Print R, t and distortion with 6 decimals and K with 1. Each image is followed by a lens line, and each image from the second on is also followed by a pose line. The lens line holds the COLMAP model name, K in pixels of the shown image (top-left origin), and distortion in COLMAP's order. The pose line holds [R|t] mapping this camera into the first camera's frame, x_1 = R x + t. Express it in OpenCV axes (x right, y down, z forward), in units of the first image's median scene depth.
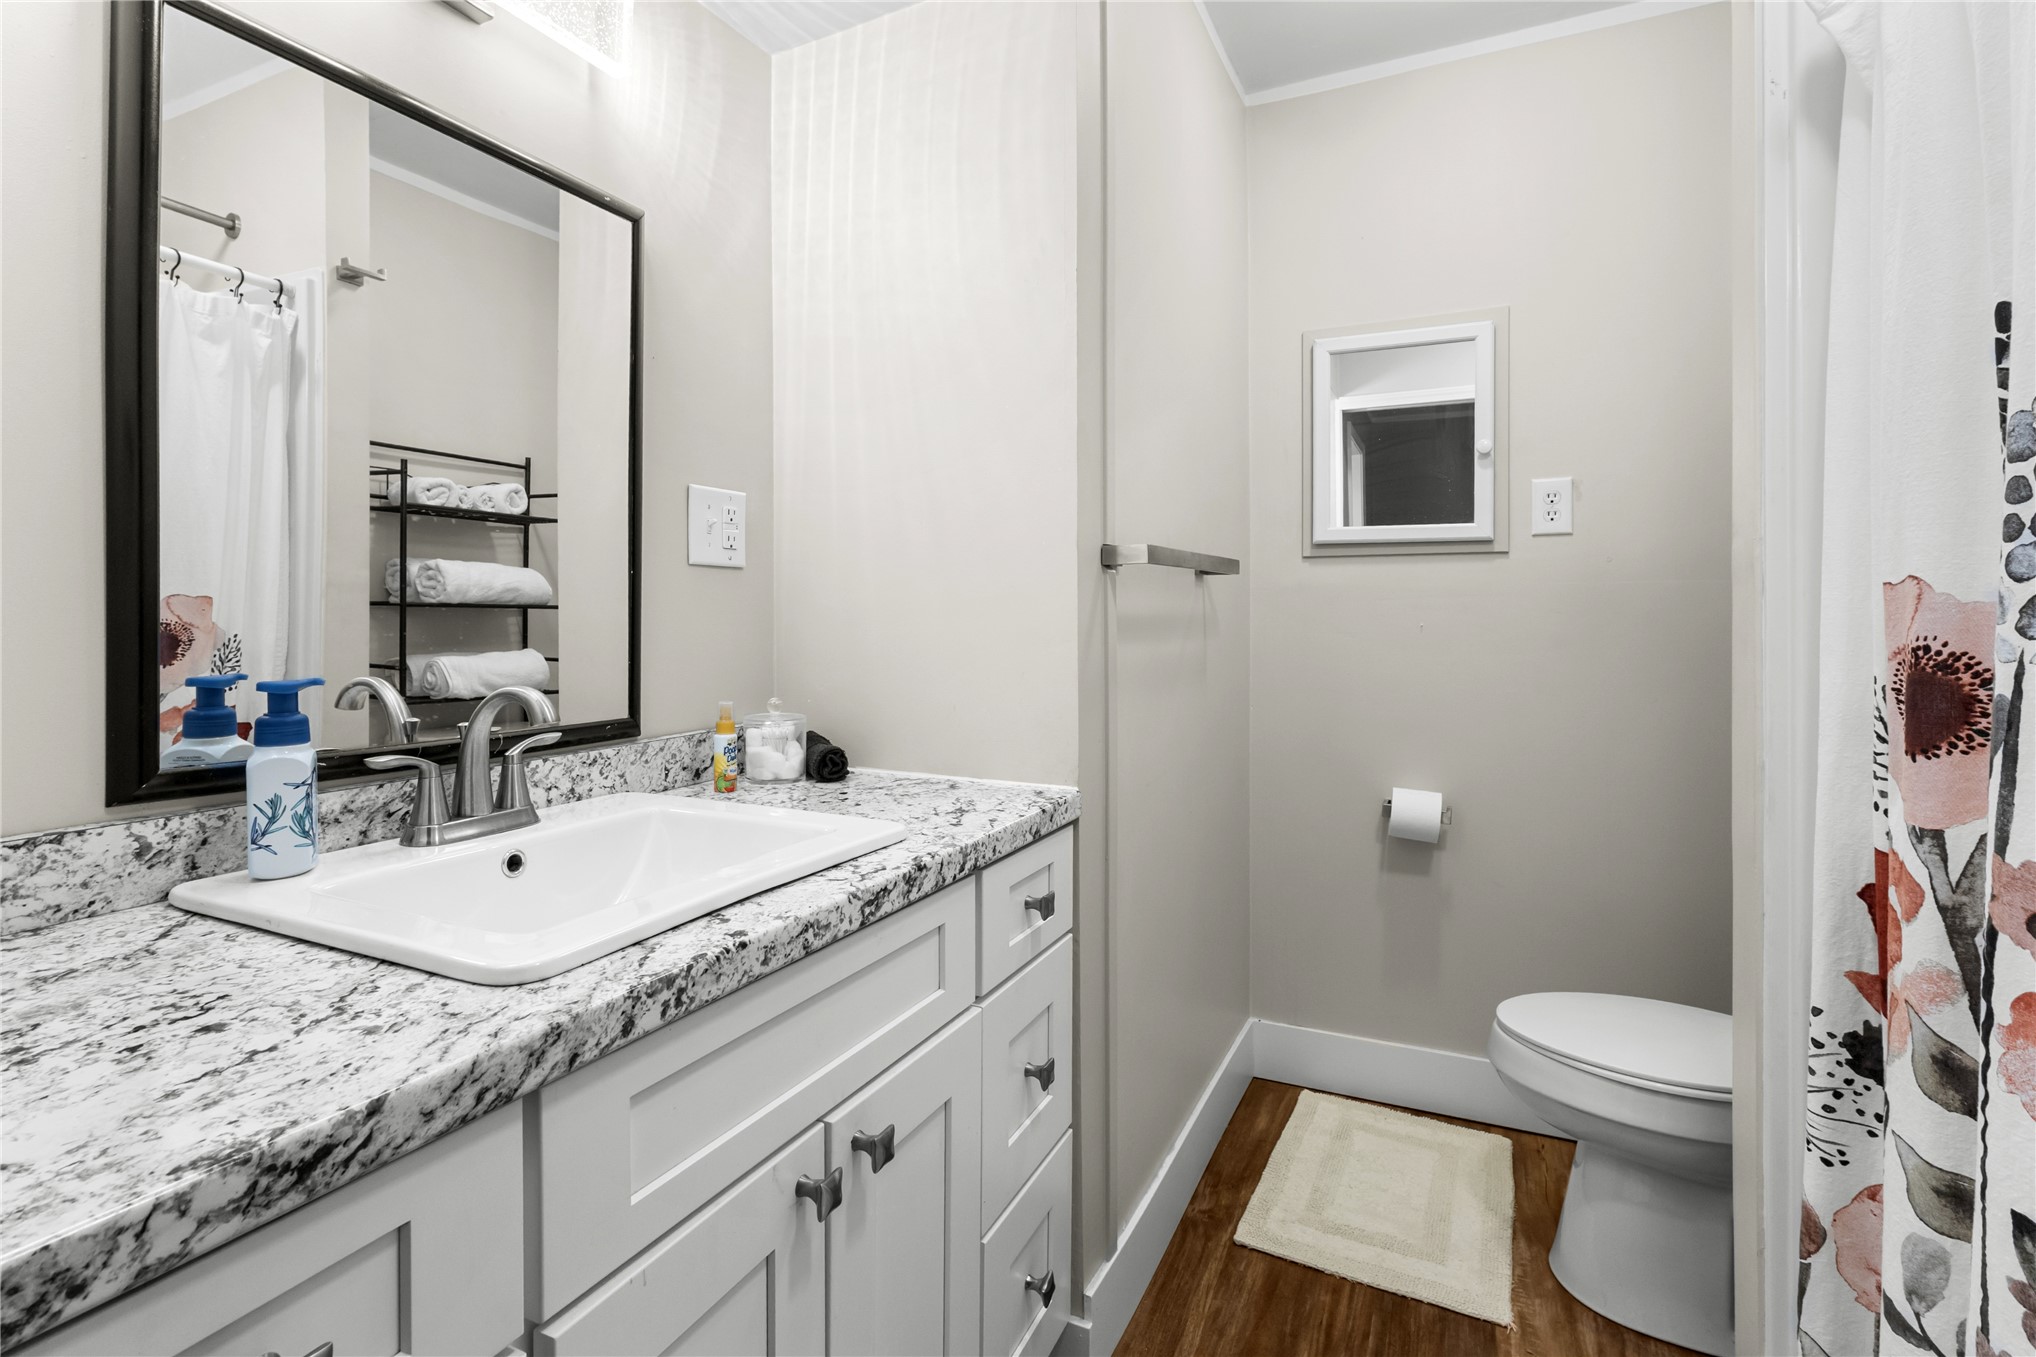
lens RADIAL K [[970.8, 0, 1015.4], [0, 970.8, 617.3], [0, 0, 1]] dist [-0.002275, 0.001647]
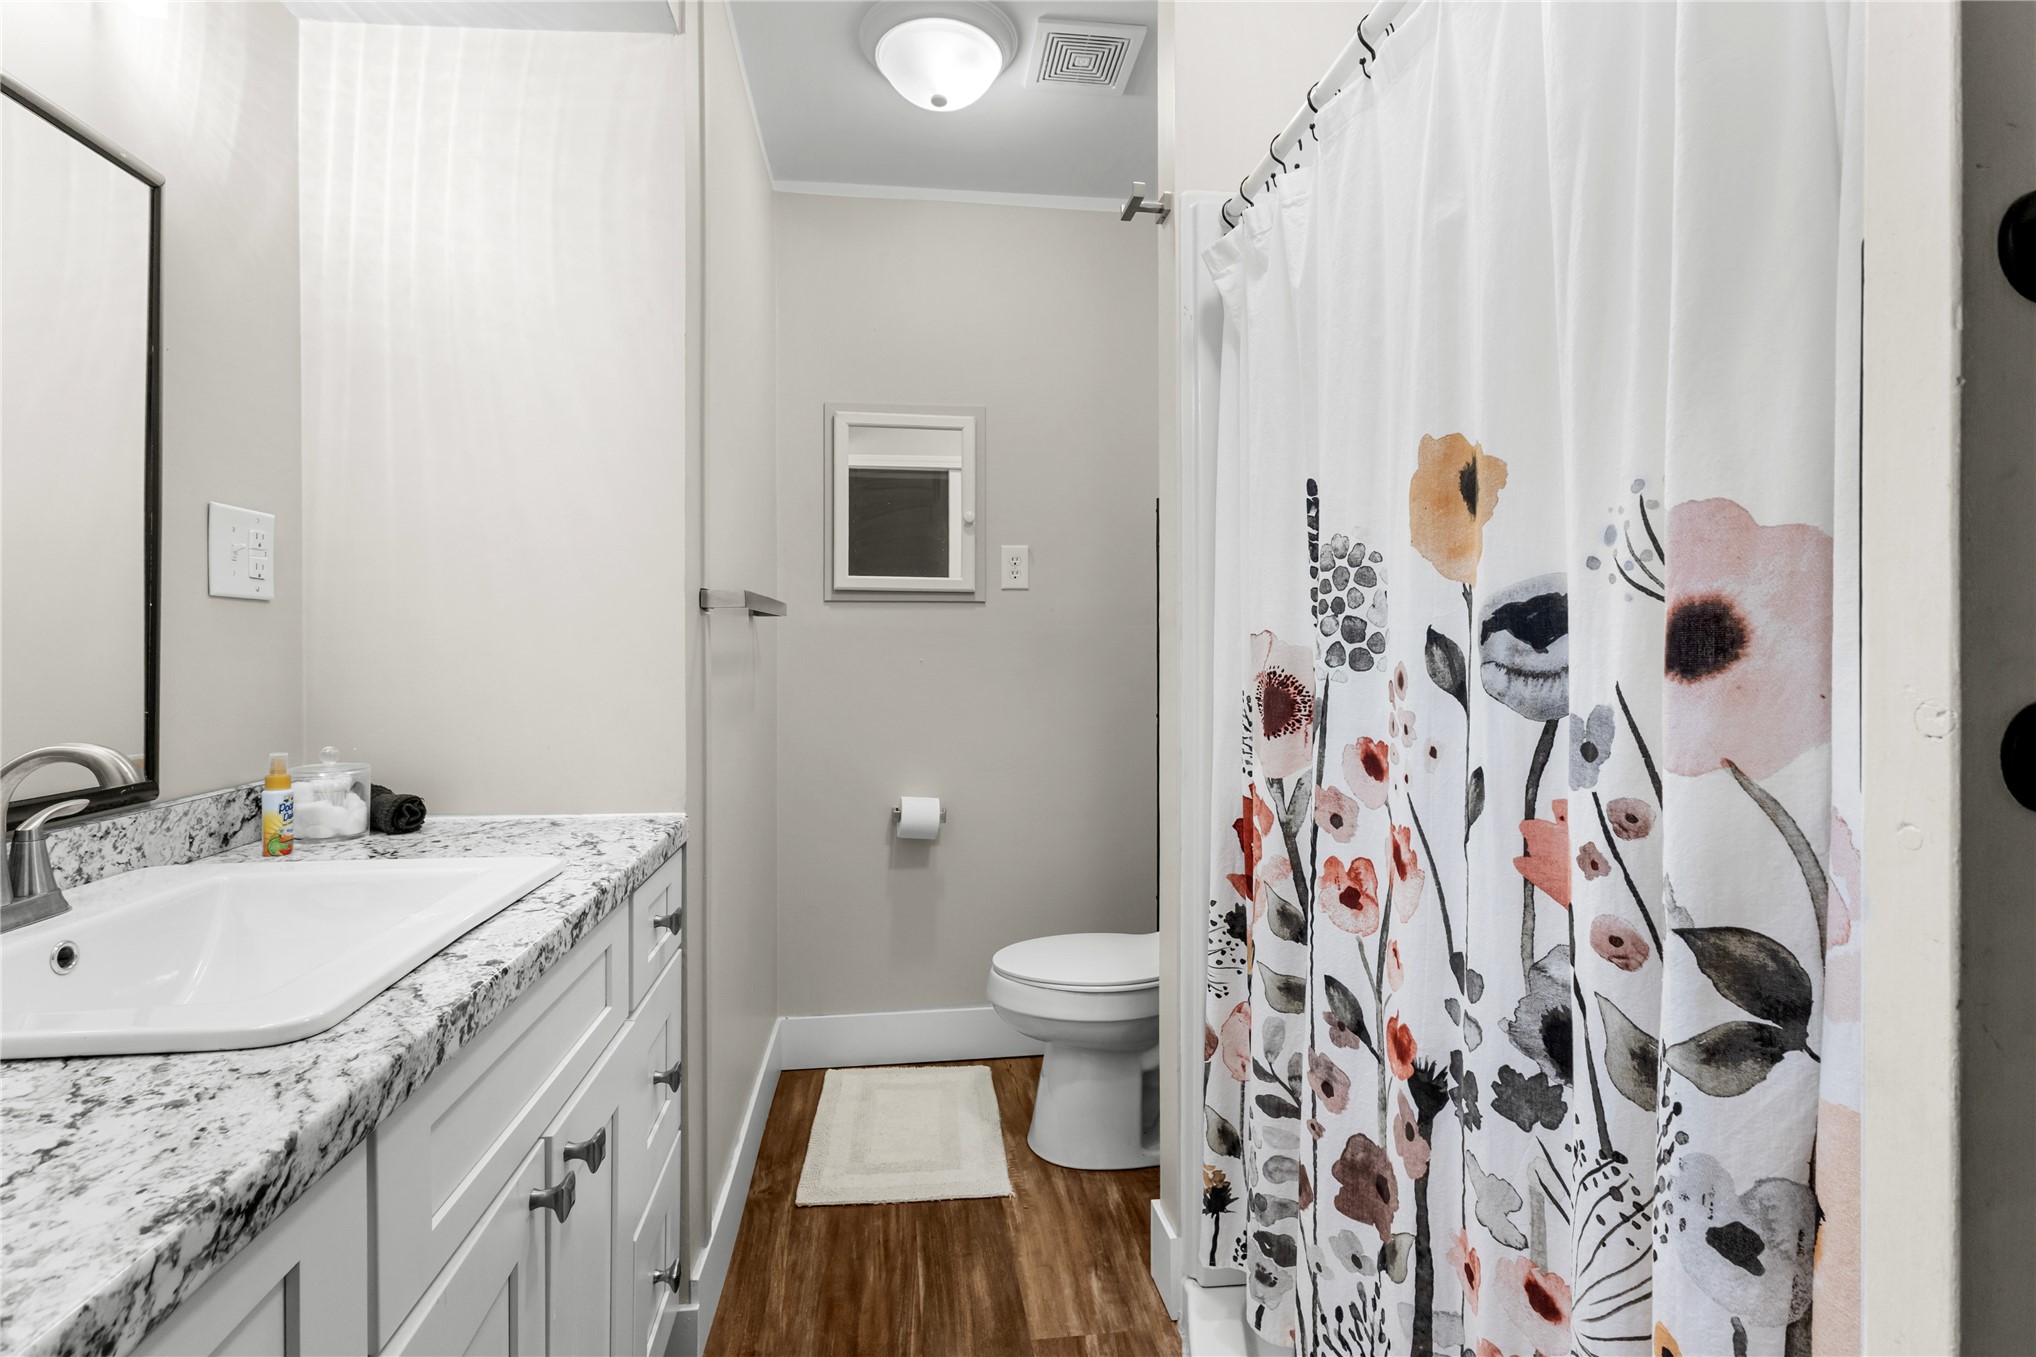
lens RADIAL K [[964.6, 0, 1009.4], [0, 964.6, 652.0], [0, 0, 1]] dist [-0.003118, 0.001564]
pose [[0.837018, -0.002126, 0.547170, -0.291381], [0.002111, 0.999998, 0.000656, -0.005759], [-0.547171, 0.000606, 0.837021, -0.128362]]
